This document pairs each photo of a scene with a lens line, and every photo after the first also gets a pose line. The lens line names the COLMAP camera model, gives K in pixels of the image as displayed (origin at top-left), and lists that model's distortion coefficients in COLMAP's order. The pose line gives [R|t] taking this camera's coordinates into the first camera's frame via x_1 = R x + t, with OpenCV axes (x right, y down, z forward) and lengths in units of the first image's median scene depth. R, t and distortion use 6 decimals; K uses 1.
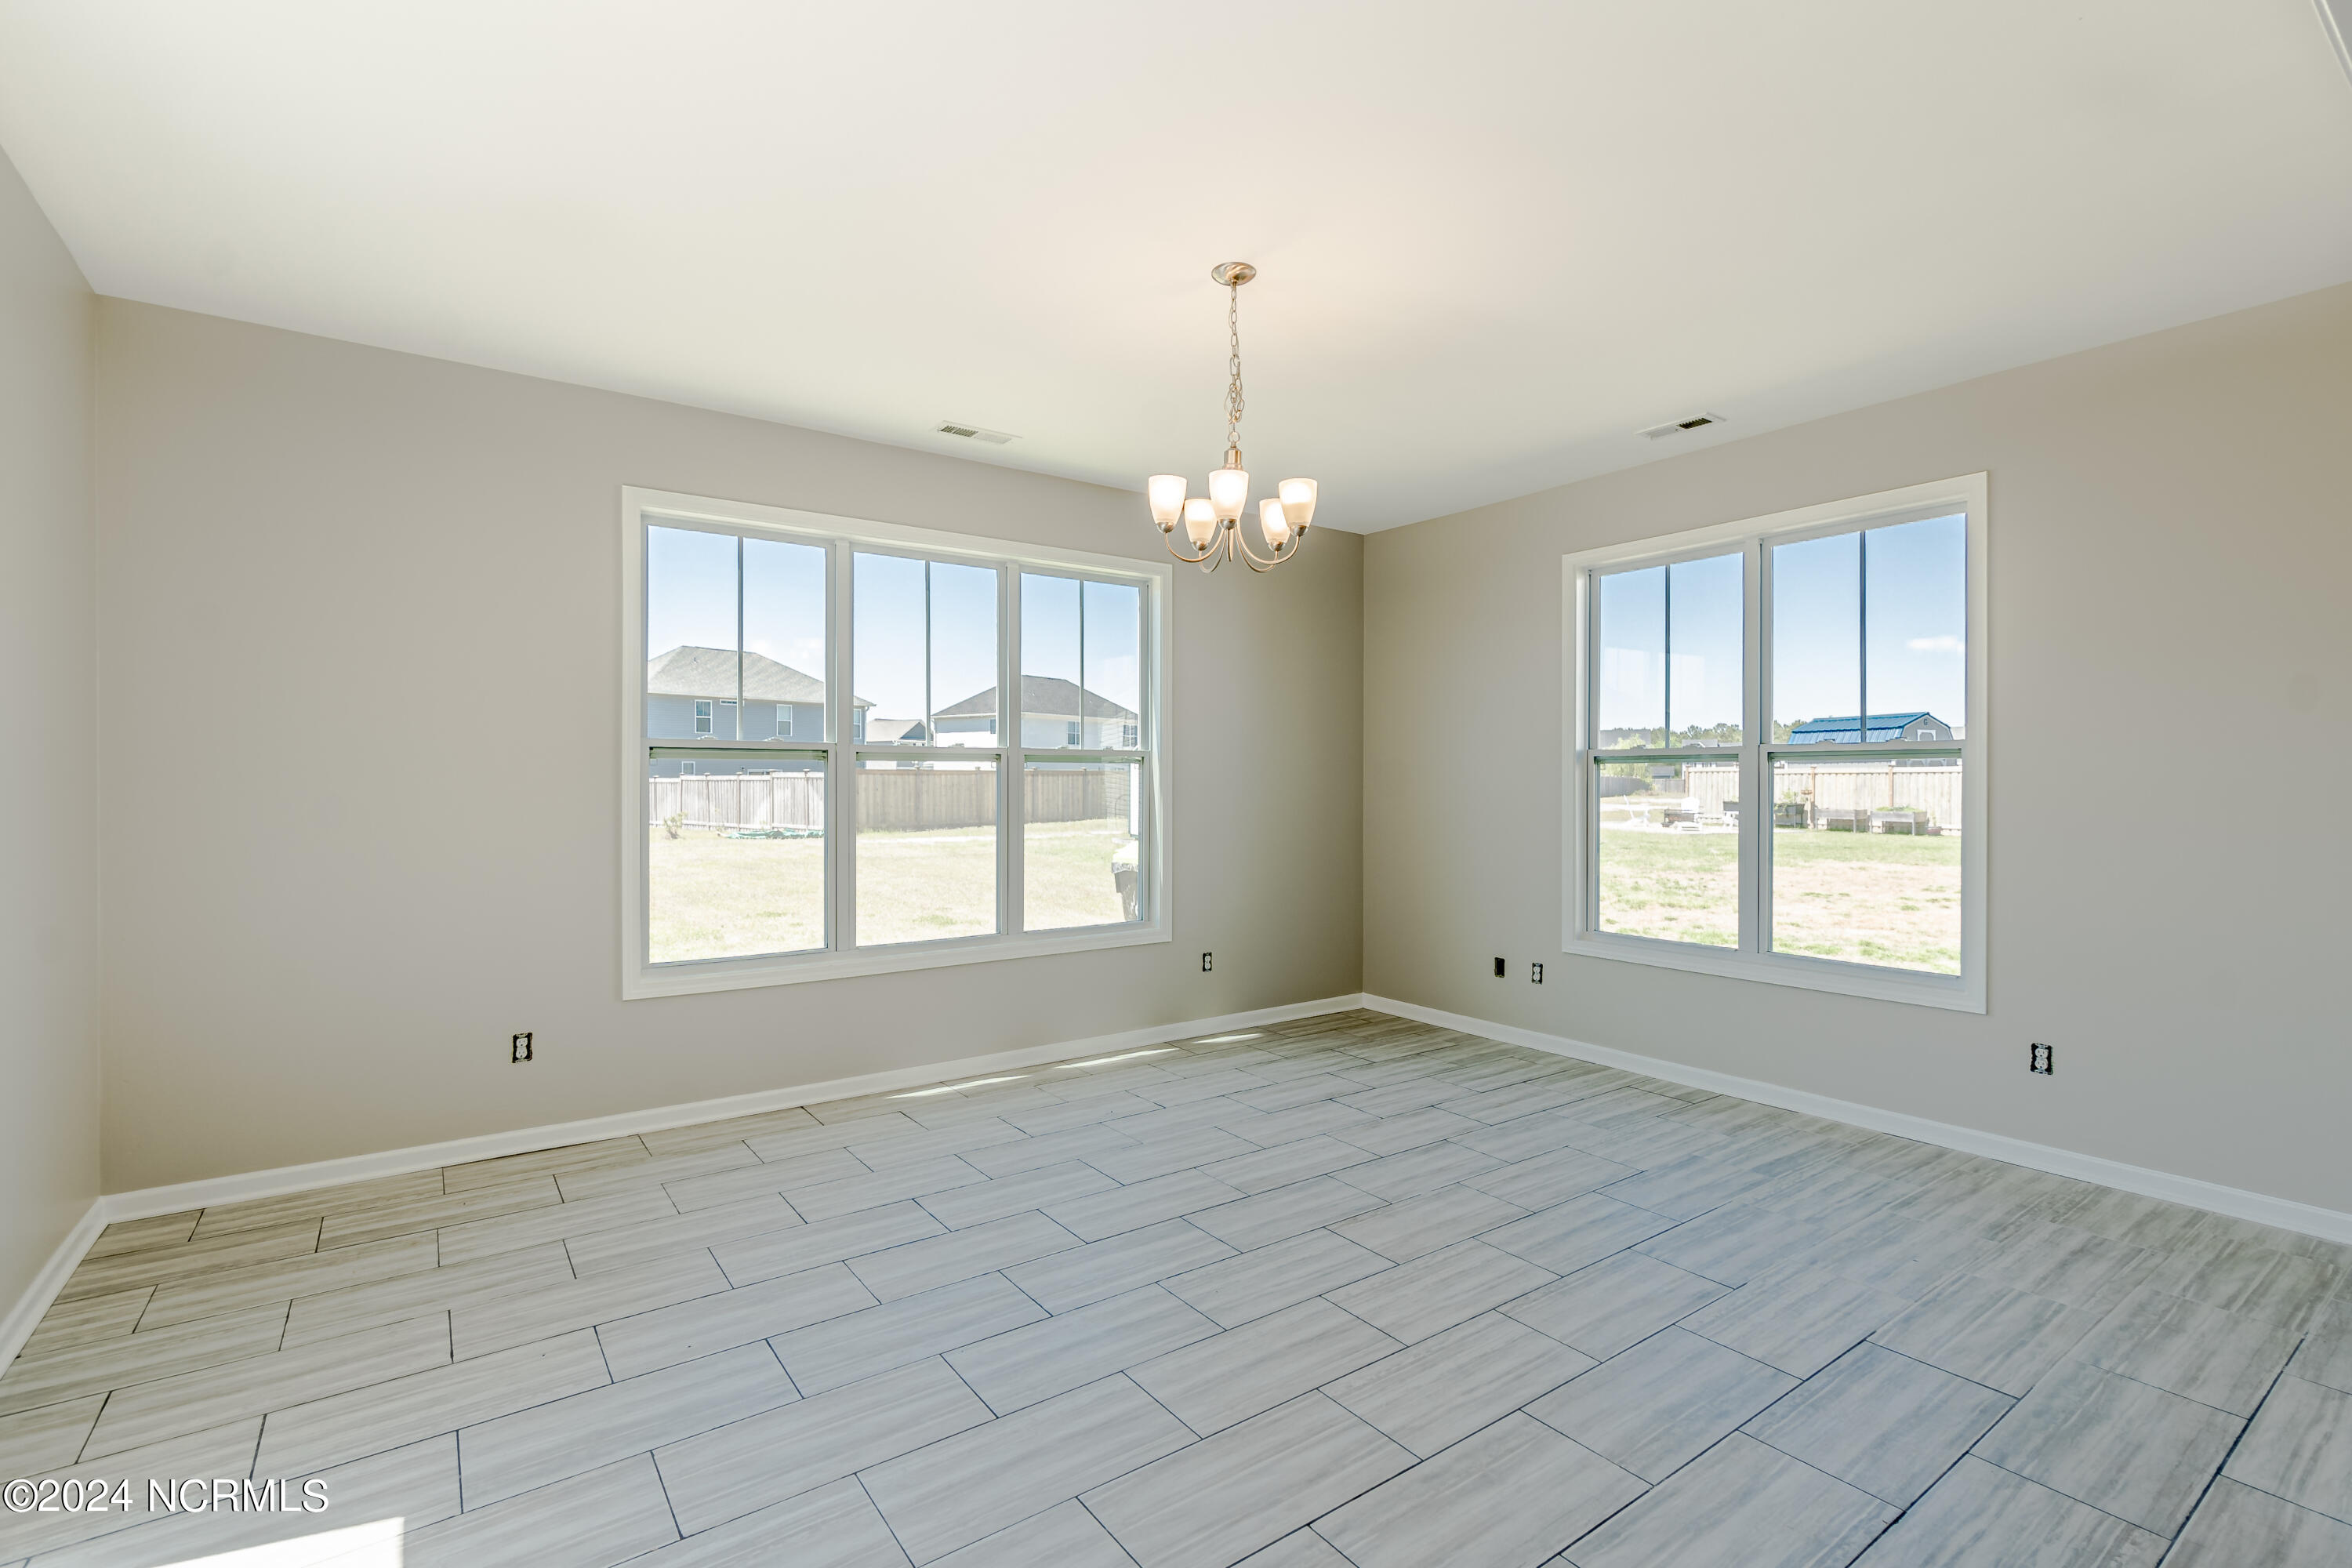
lens RADIAL K [[1034.6, 0, 1171.6], [0, 1034.6, 794.6], [0, 0, 1]] dist [0.002508, -0.000206]
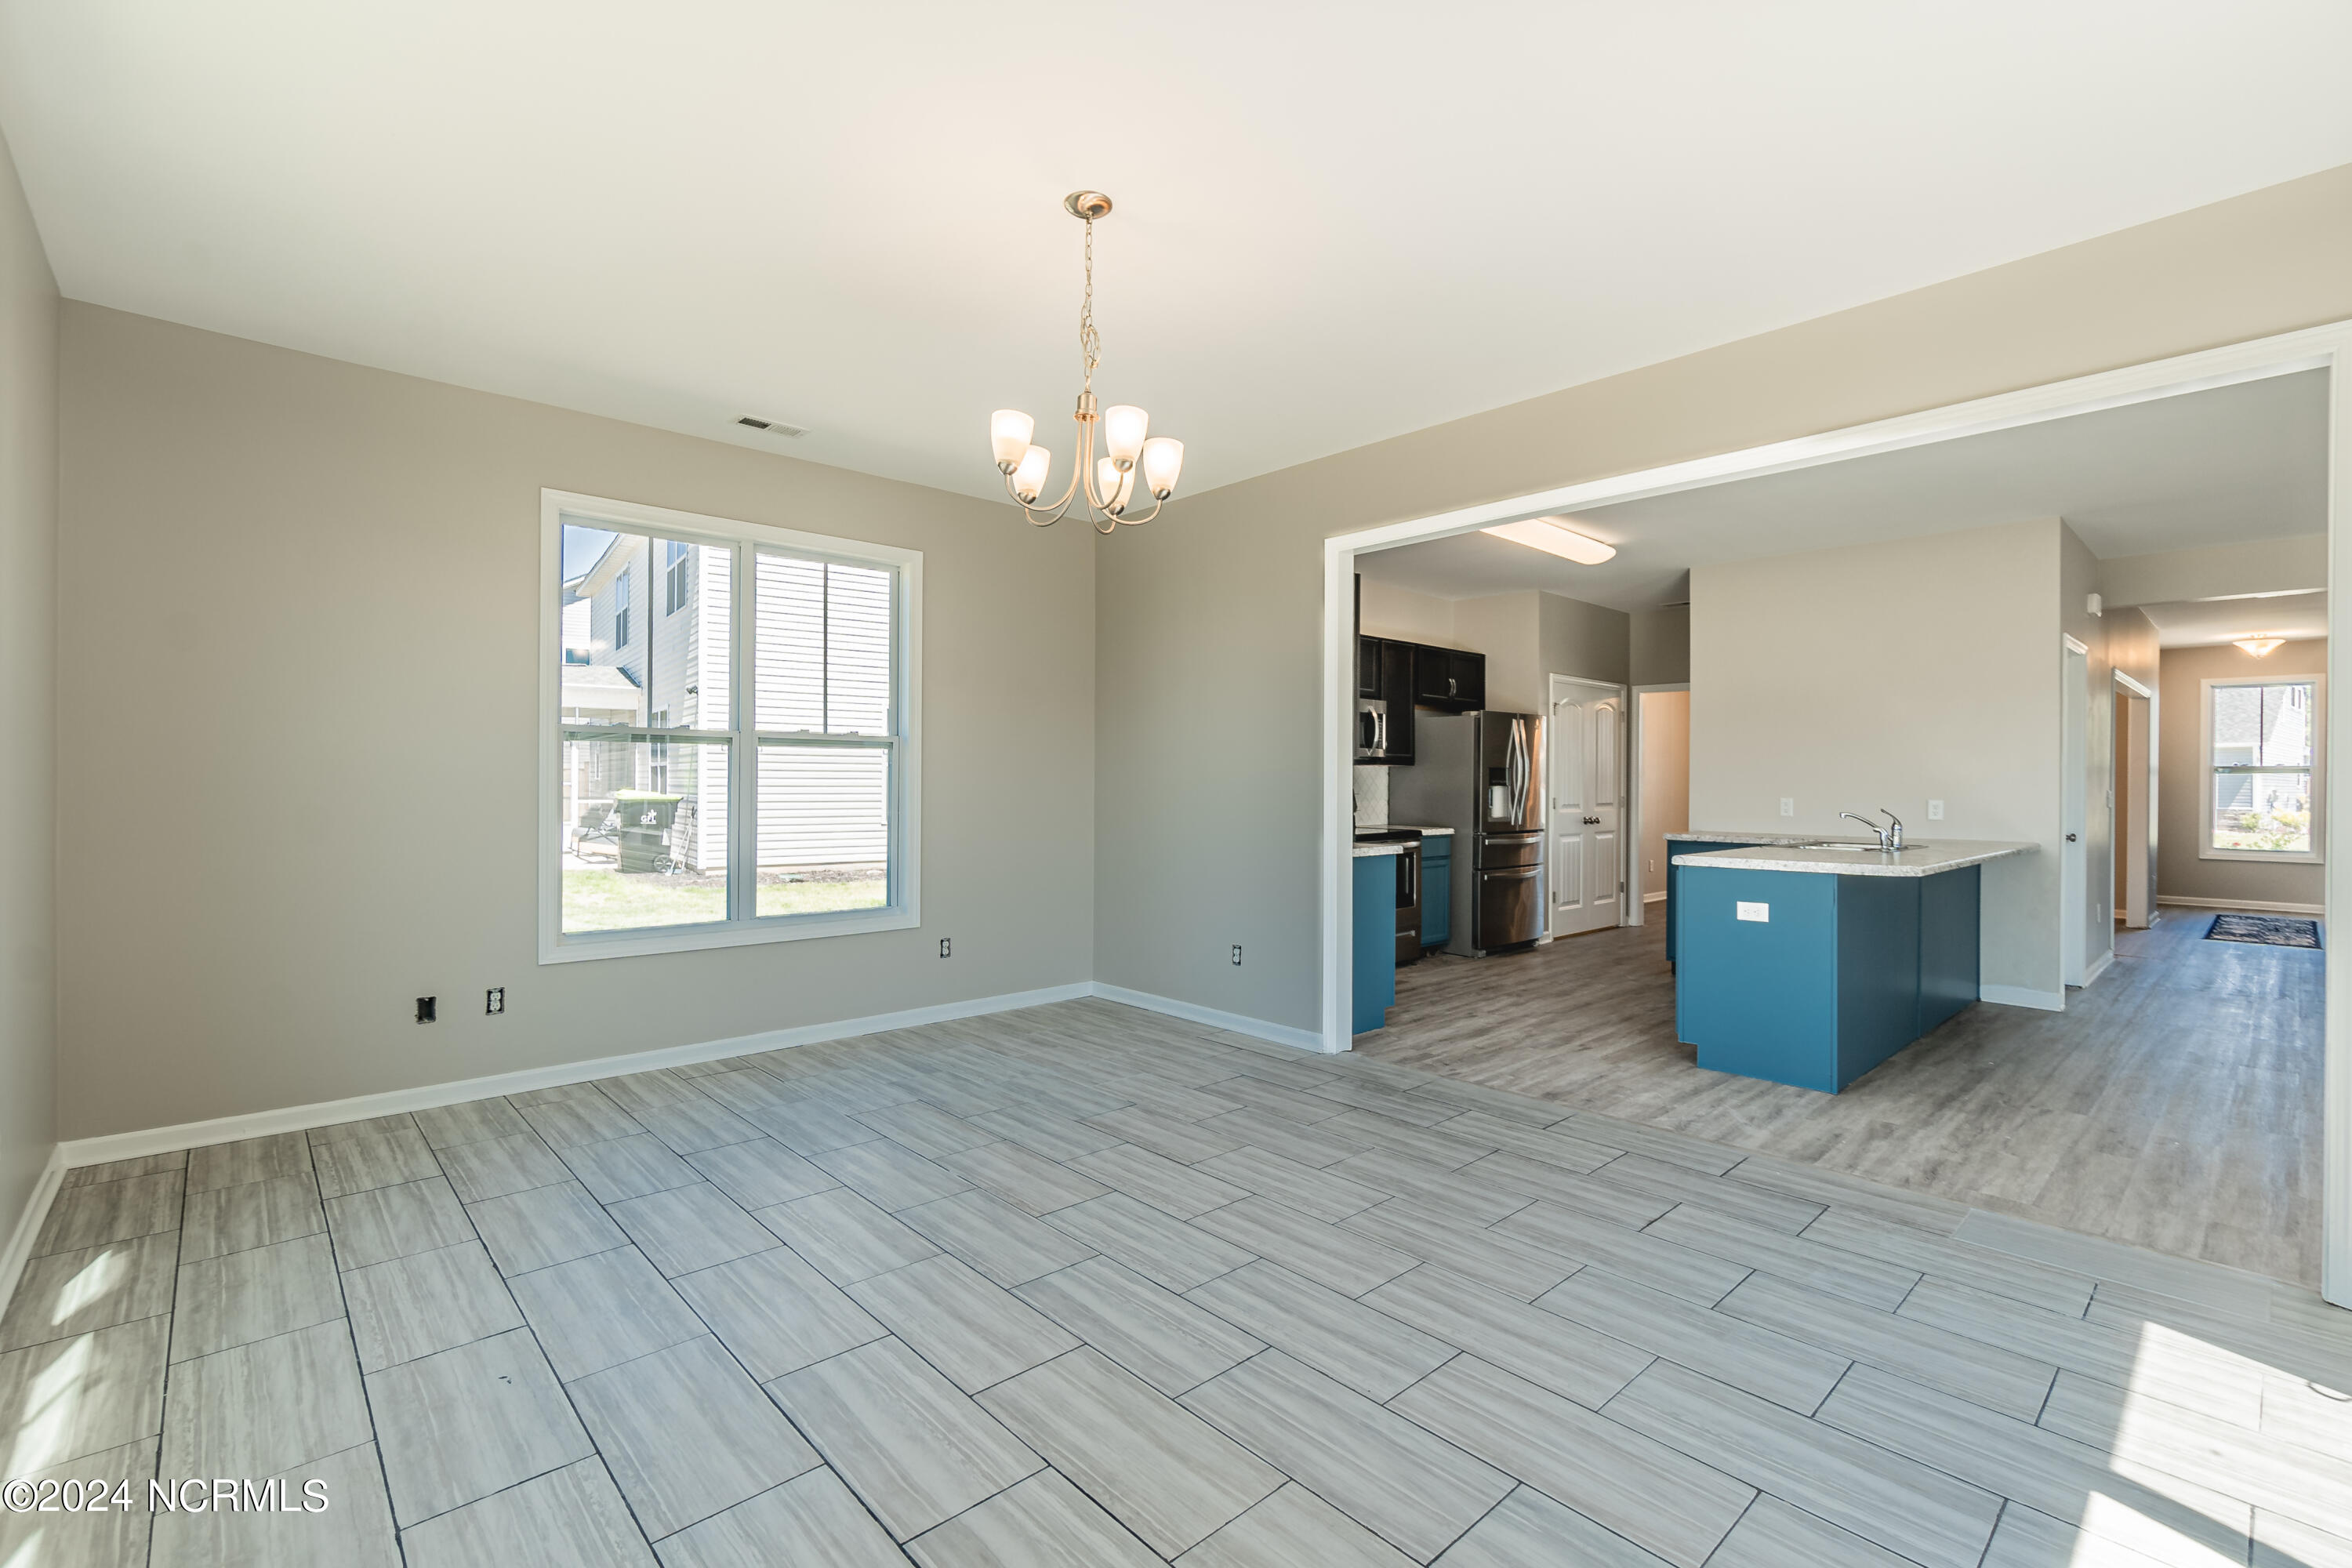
lens RADIAL K [[1014.4, 0, 1132.3], [0, 1014.4, 789.7], [0, 0, 1]] dist [0.001831, -0.000021]
pose [[-0.089653, -0.007263, 0.995947, -0.684829], [-0.000961, 0.999974, 0.007206, 0.001569], [-0.995973, -0.000311, -0.089657, 0.826738]]
